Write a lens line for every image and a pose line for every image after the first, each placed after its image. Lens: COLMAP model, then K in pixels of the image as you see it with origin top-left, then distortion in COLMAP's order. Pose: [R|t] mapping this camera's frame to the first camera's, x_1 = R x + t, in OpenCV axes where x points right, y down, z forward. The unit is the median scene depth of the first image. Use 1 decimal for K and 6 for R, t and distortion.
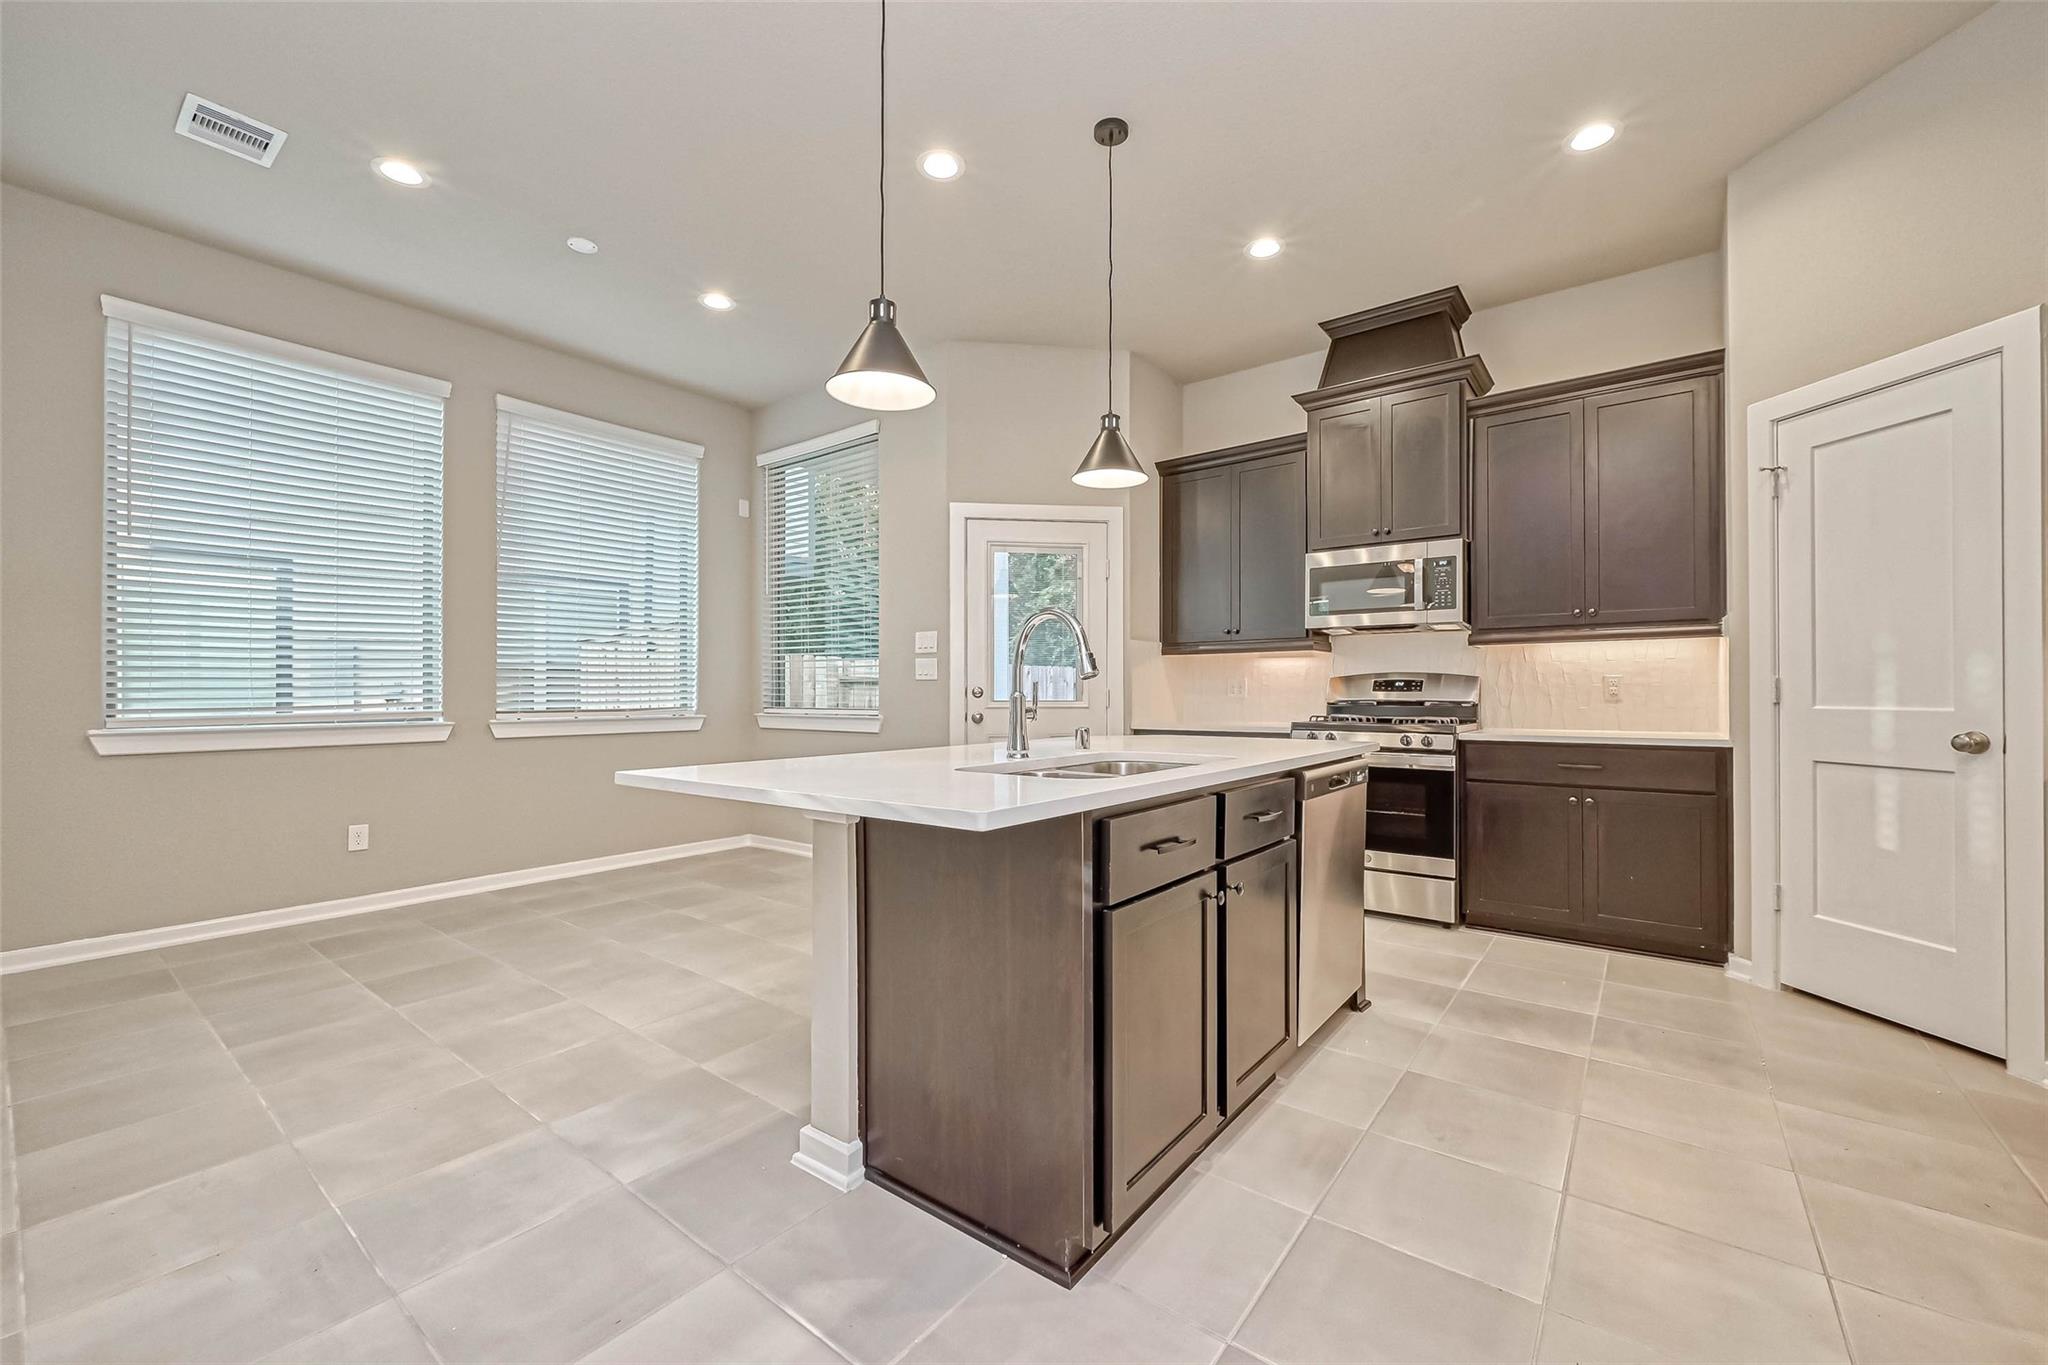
lens RADIAL K [[821.4, 0, 1026.3], [0, 821.4, 687.3], [0, 0, 1]] dist [0.000524, 0.000000]
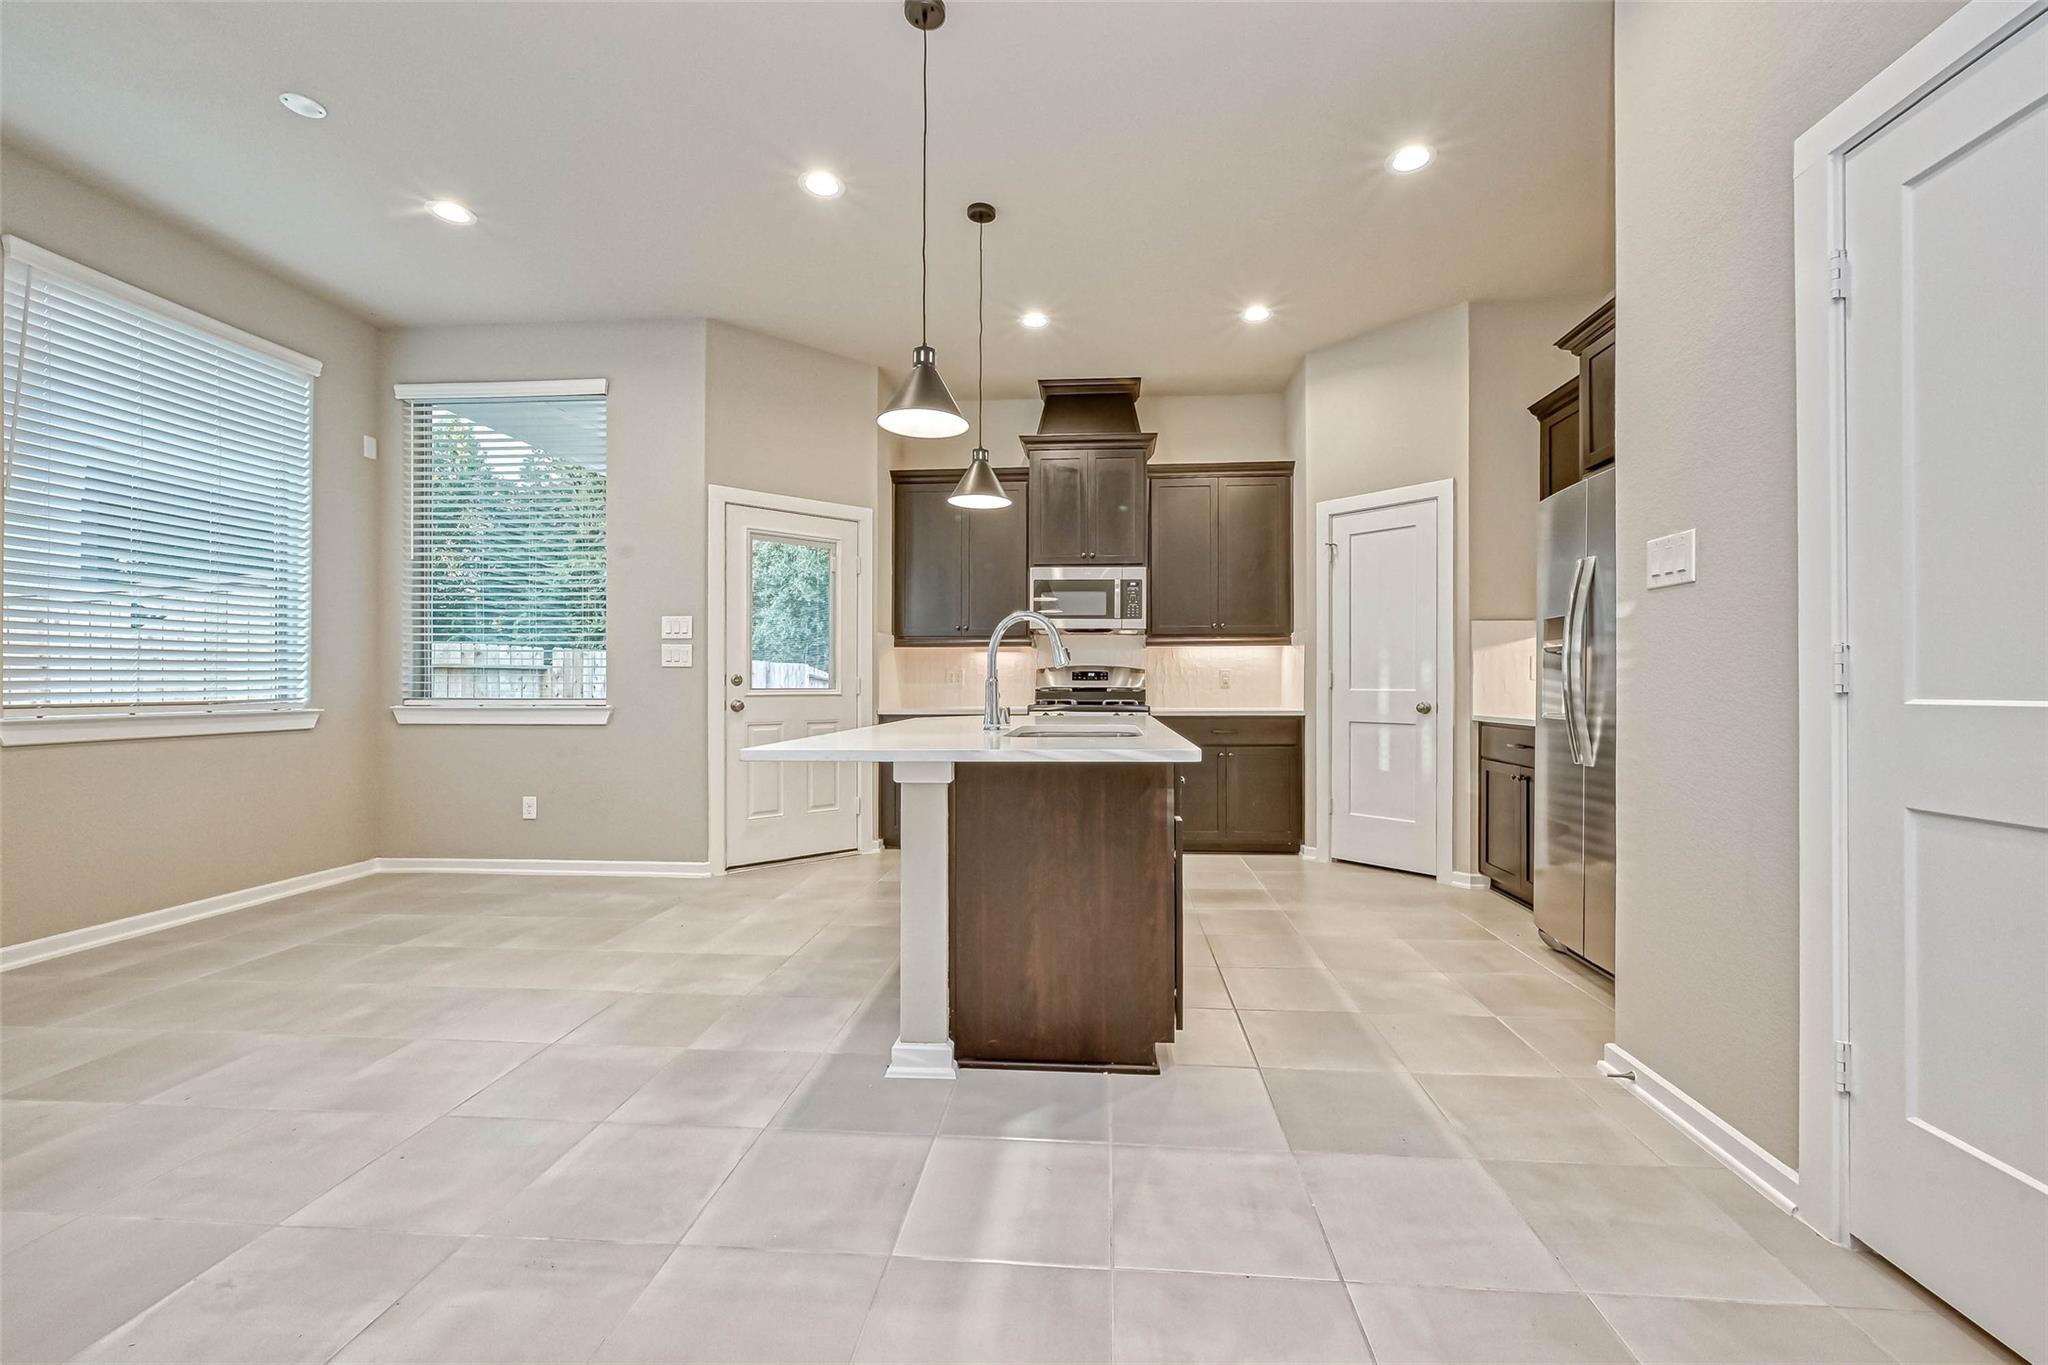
lens RADIAL K [[840.1, 0, 1053.7], [0, 840.1, 682.7], [0, 0, 1]] dist [-0.000153, 0.000034]
pose [[0.828456, 0.001410, 0.560053, -0.380910], [-0.004009, 0.999986, 0.003414, 0.005043], [-0.560040, -0.005073, 0.828450, -0.062674]]
